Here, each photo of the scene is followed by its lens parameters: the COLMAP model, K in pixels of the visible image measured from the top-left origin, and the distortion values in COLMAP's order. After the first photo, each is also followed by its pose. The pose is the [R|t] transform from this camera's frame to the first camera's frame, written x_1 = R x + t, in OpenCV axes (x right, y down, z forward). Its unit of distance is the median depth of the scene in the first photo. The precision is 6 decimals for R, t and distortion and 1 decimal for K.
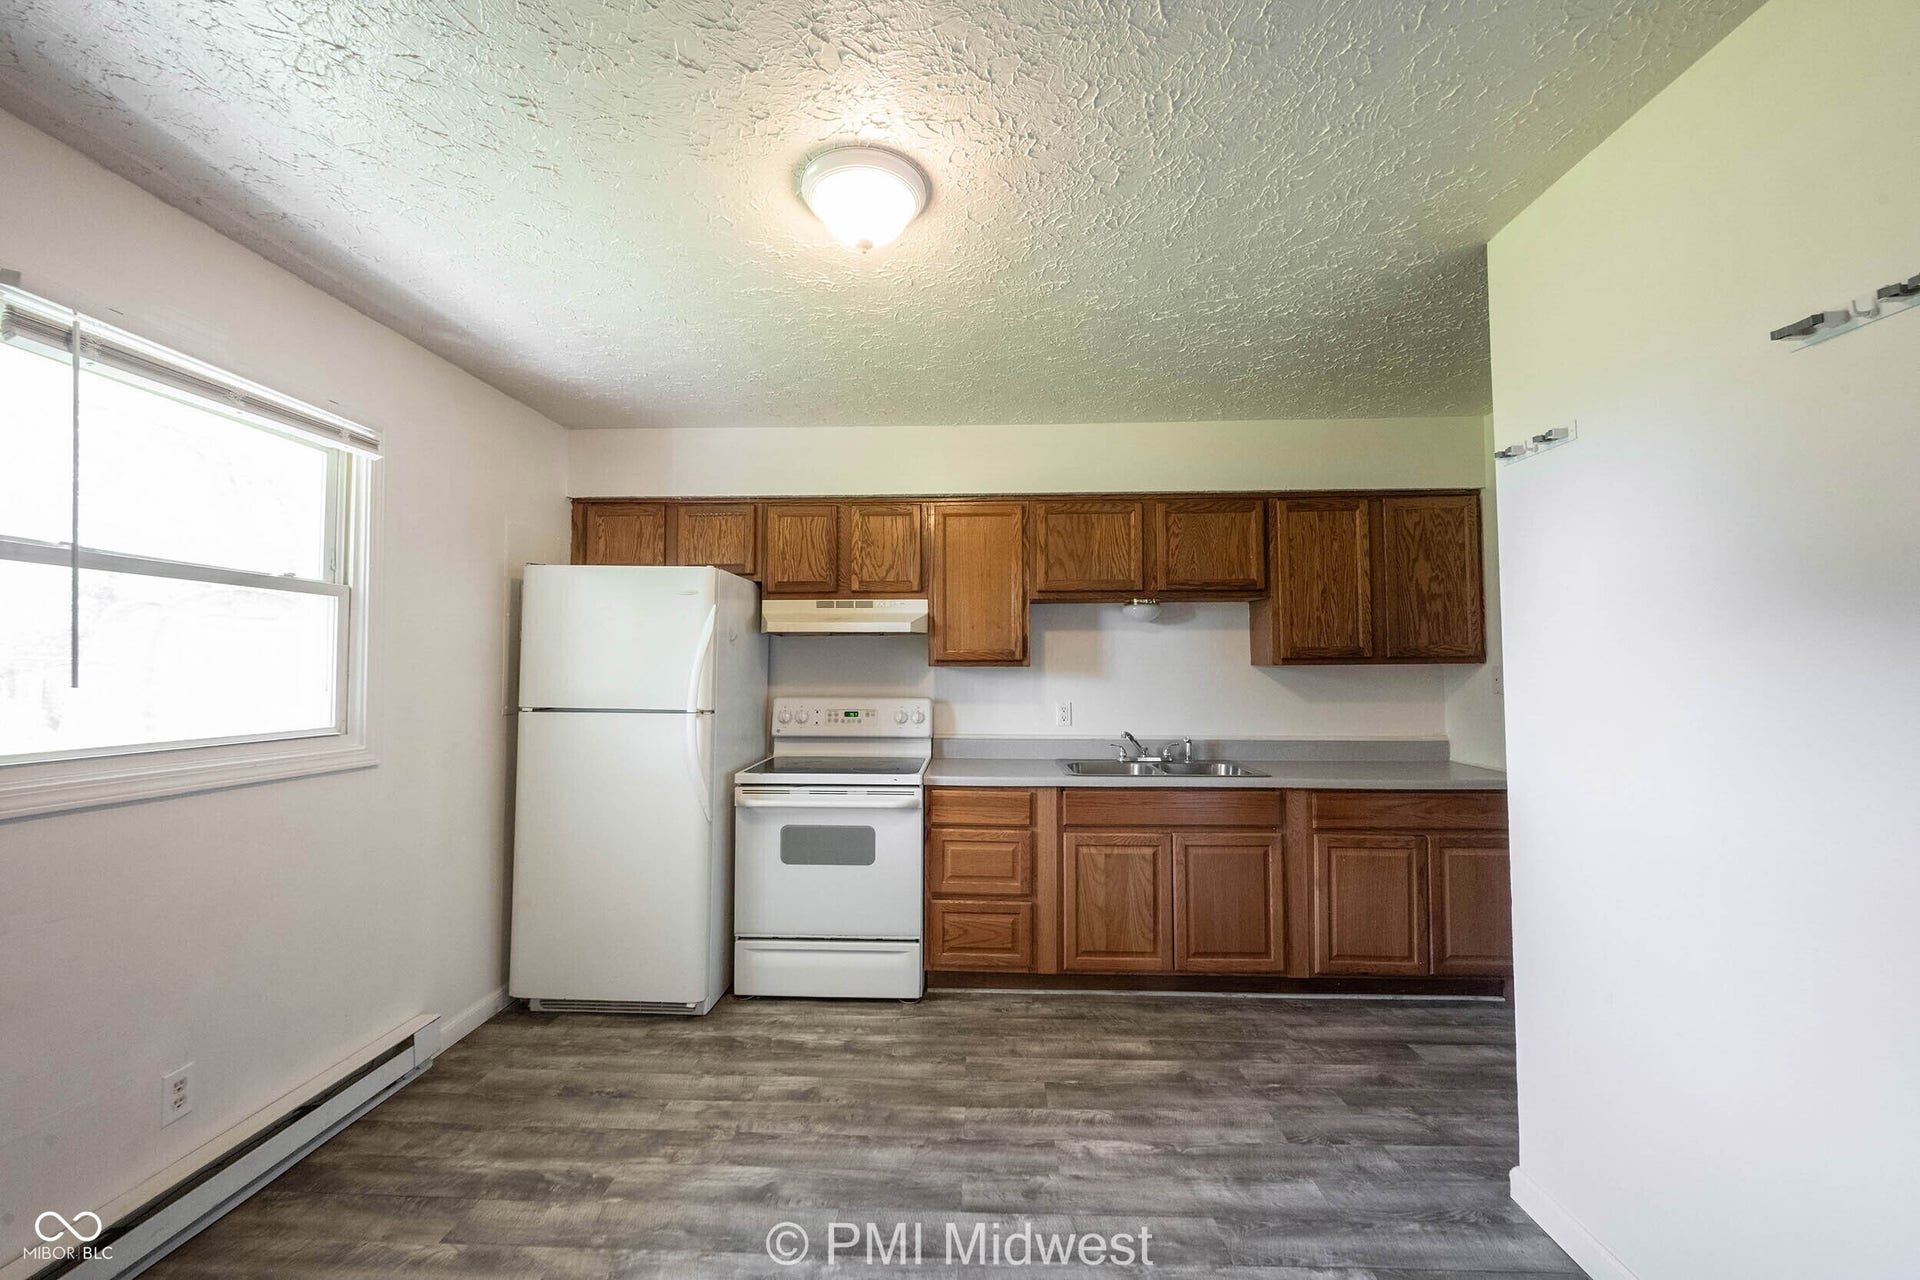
lens RADIAL K [[758.5, 0, 945.2], [0, 758.5, 634.1], [0, 0, 1]] dist [0.001000, -0.000106]
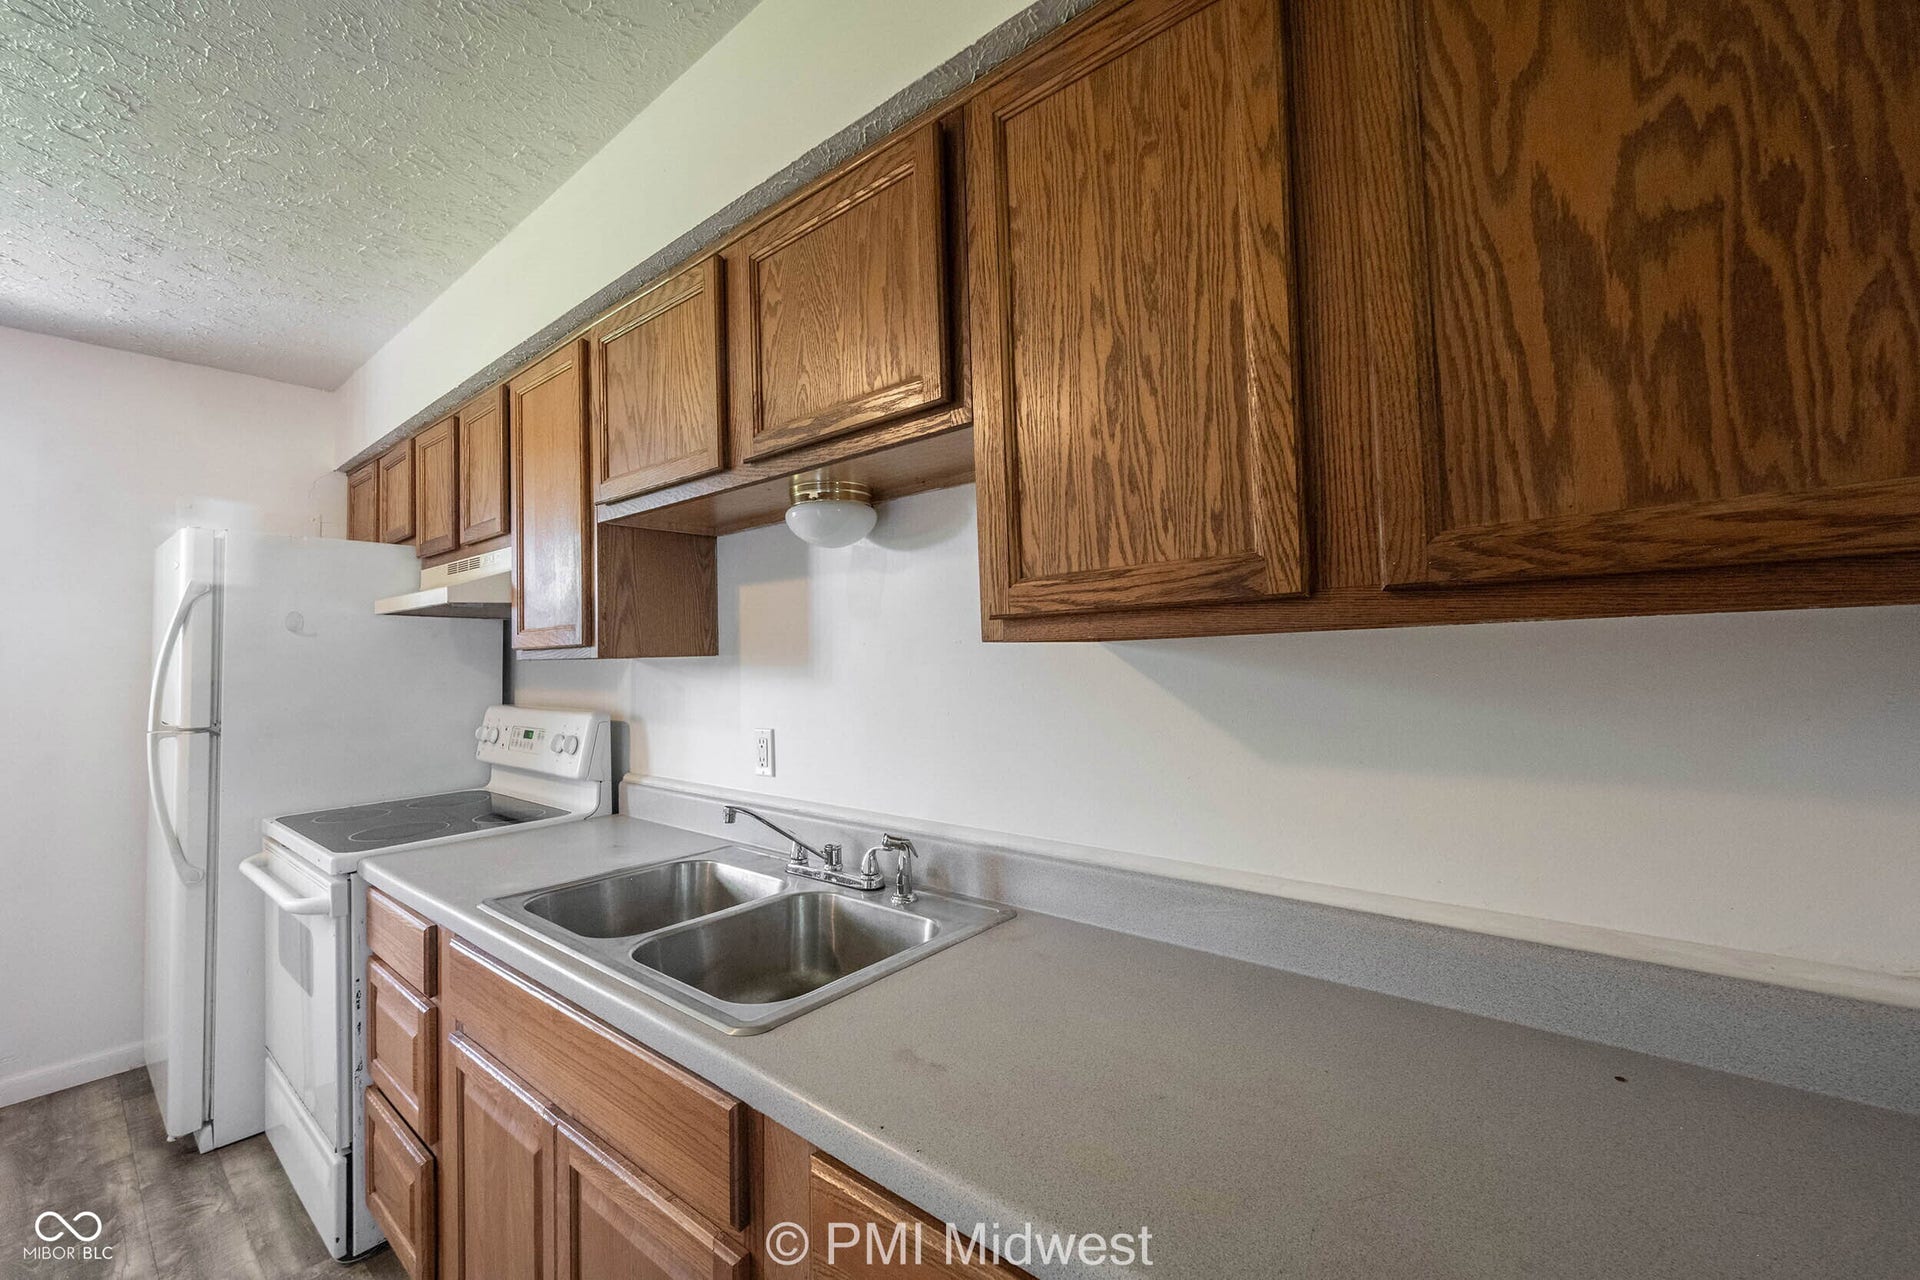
lens RADIAL K [[767.5, 0, 959.5], [0, 767.5, 634.5], [0, 0, 1]] dist [0.001298, 0.000052]
pose [[0.800082, -0.033980, -0.598928, 0.680174], [0.044504, 0.999005, 0.002772, 0.040981], [0.598238, -0.028872, 0.800798, 0.830125]]
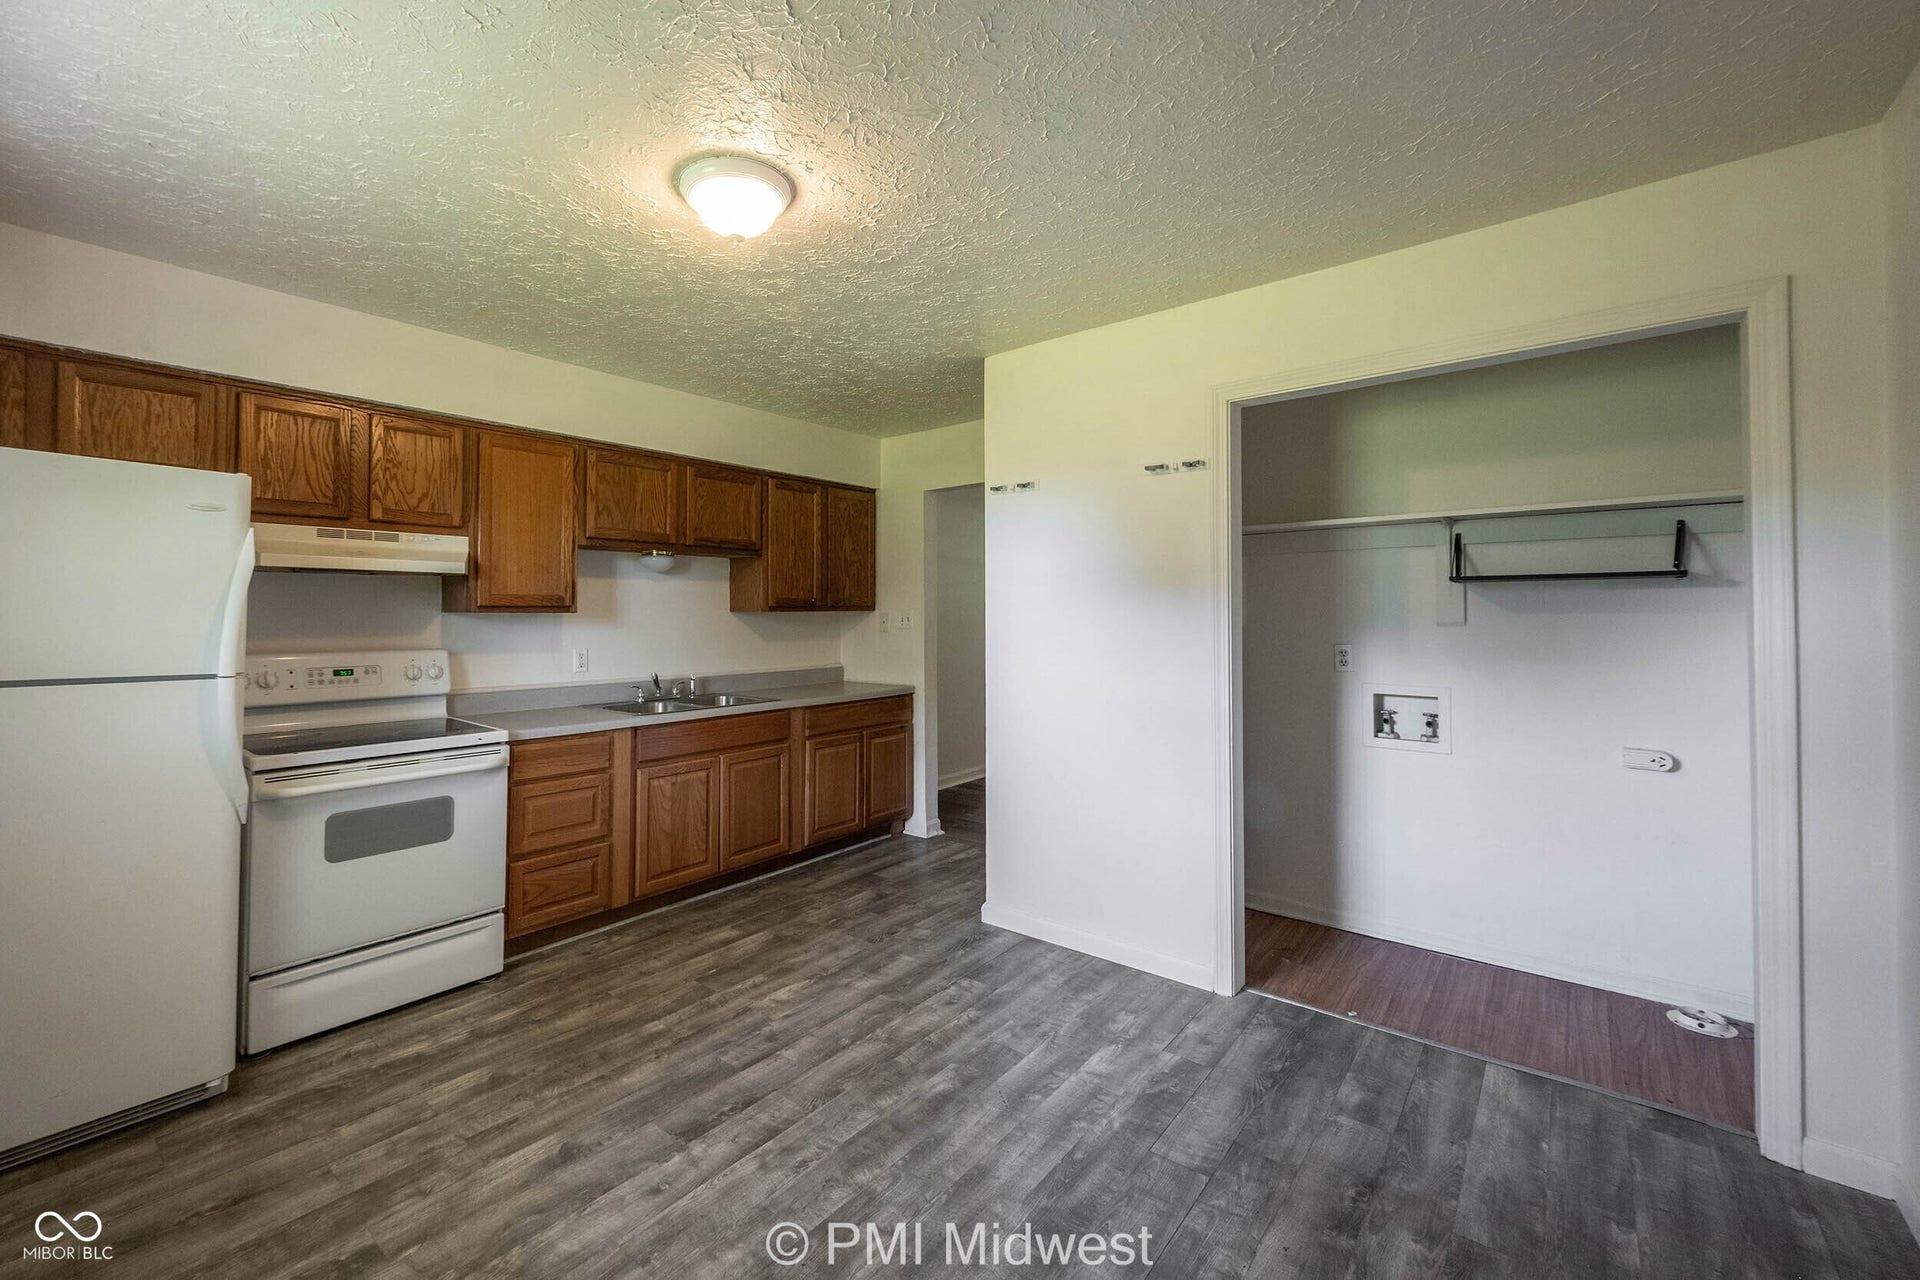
lens RADIAL K [[799.2, 0, 886.4], [0, 799.2, 600.7], [0, 0, 1]] dist [0.000907, -0.000026]
pose [[0.622189, 0.012551, 0.782766, -0.509292], [-0.033720, 0.999373, 0.010779, 0.002211], [-0.782141, -0.033102, 0.622222, 0.041928]]
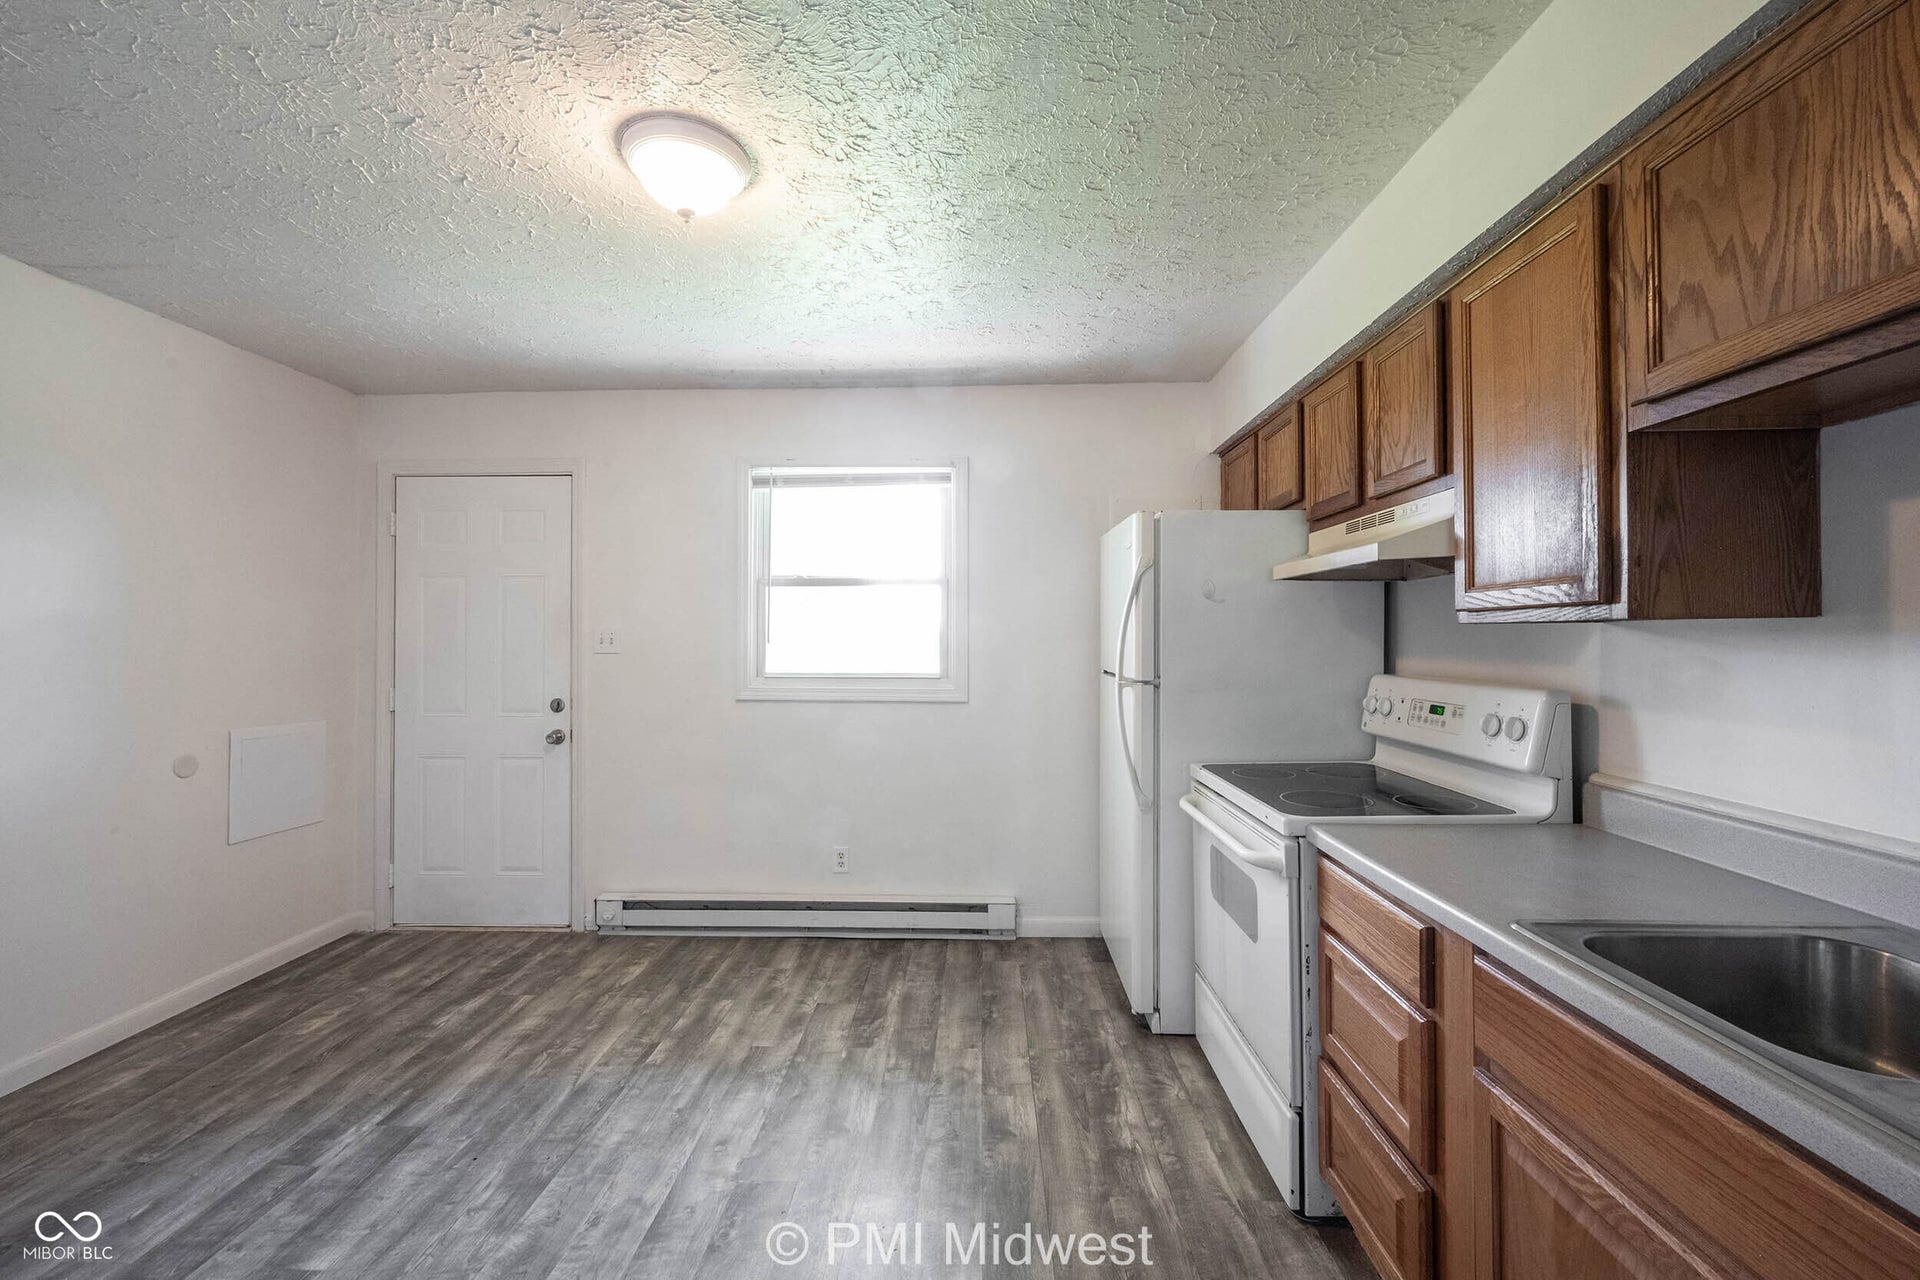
lens RADIAL K [[767.5, 0, 959.5], [0, 767.5, 634.5], [0, 0, 1]] dist [0.001298, 0.000052]
pose [[0.020251, -0.004441, -0.999785, 0.532251], [0.047719, 0.998855, -0.003470, 0.040517], [0.998656, -0.047638, 0.020440, 0.756230]]
